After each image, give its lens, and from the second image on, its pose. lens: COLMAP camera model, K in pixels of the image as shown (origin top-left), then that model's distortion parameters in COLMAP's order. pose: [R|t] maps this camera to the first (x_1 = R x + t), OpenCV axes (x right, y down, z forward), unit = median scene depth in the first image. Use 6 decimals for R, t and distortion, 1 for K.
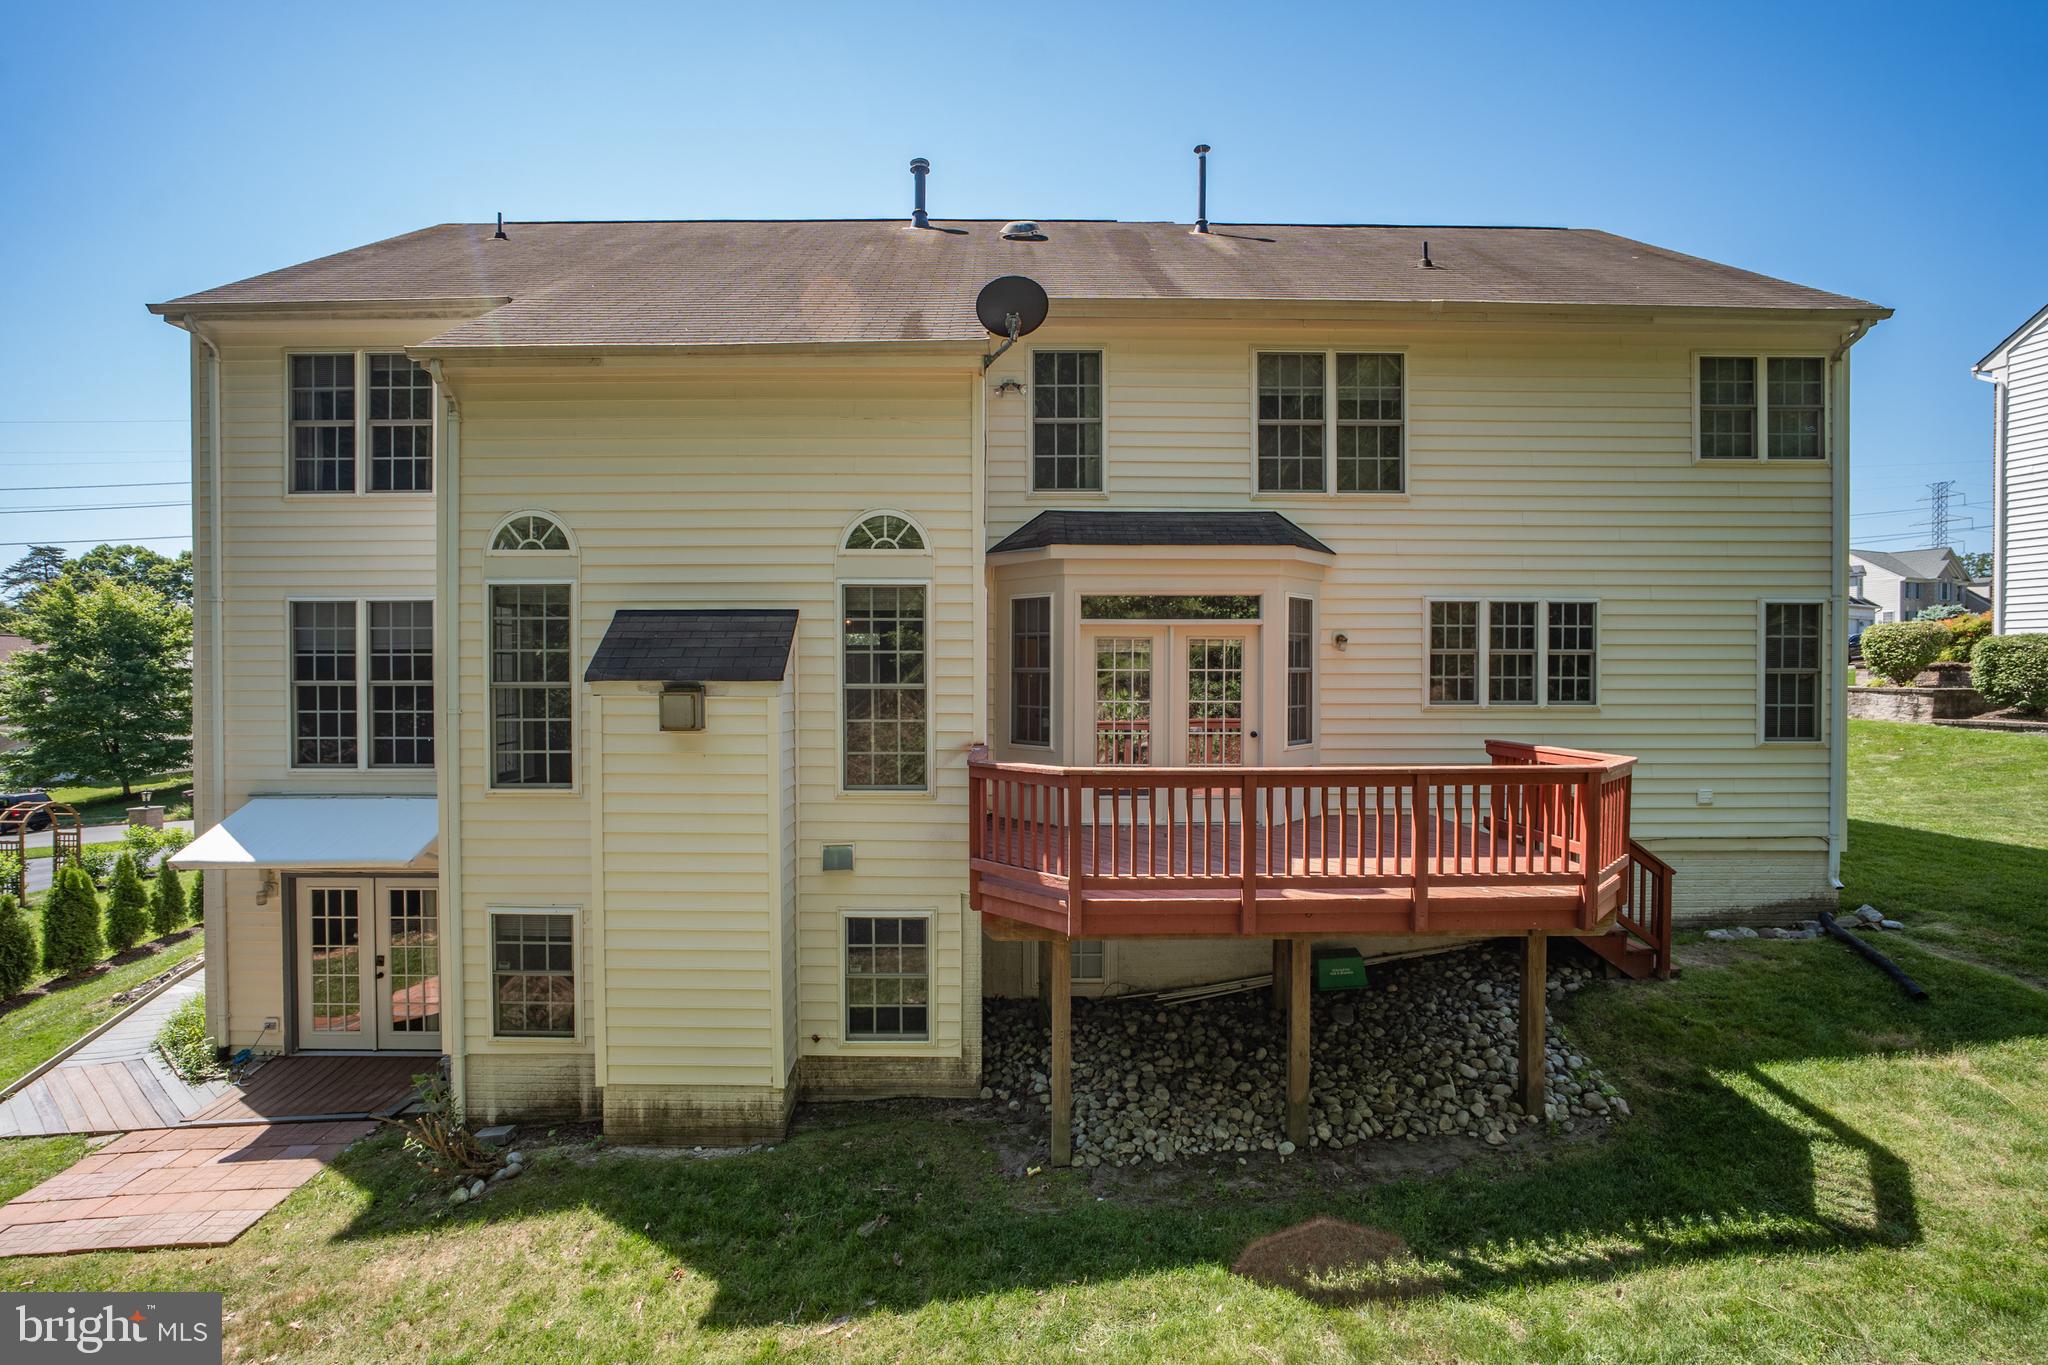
lens RADIAL K [[857.6, 0, 1031.4], [0, 857.6, 694.2], [0, 0, 1]] dist [-0.012683, 0.000575]
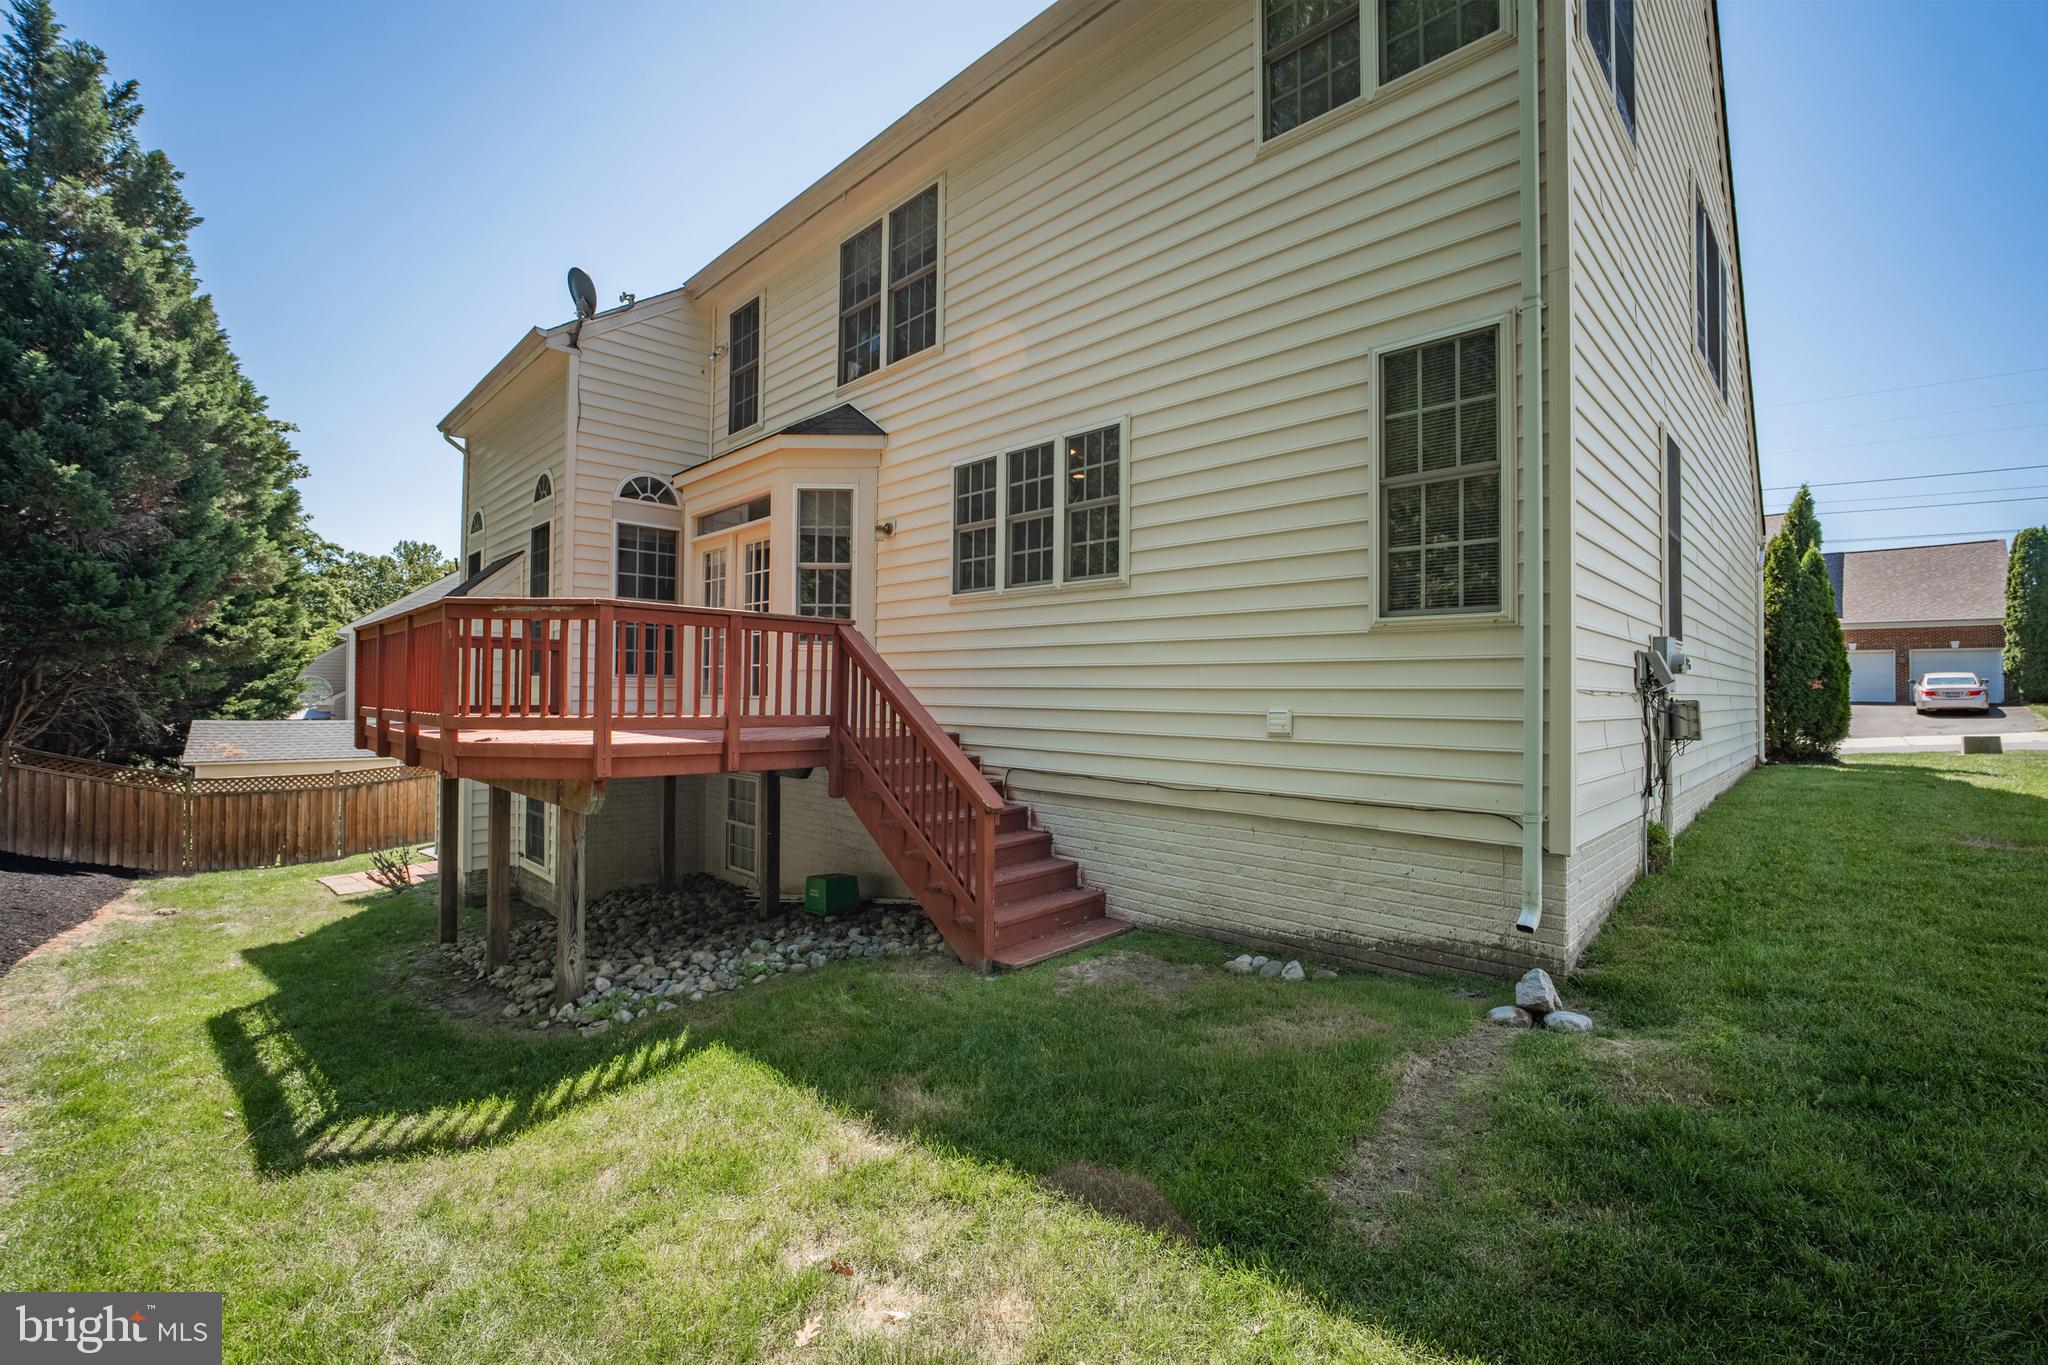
lens RADIAL K [[857.6, 0, 1034.8], [0, 857.6, 671.9], [0, 0, 1]] dist [-0.012683, 0.000575]
pose [[0.710812, -0.010854, -0.703299, 1.085638], [-0.018984, 0.999221, -0.034608, 0.110936], [0.703126, 0.037951, 0.710052, 0.483343]]
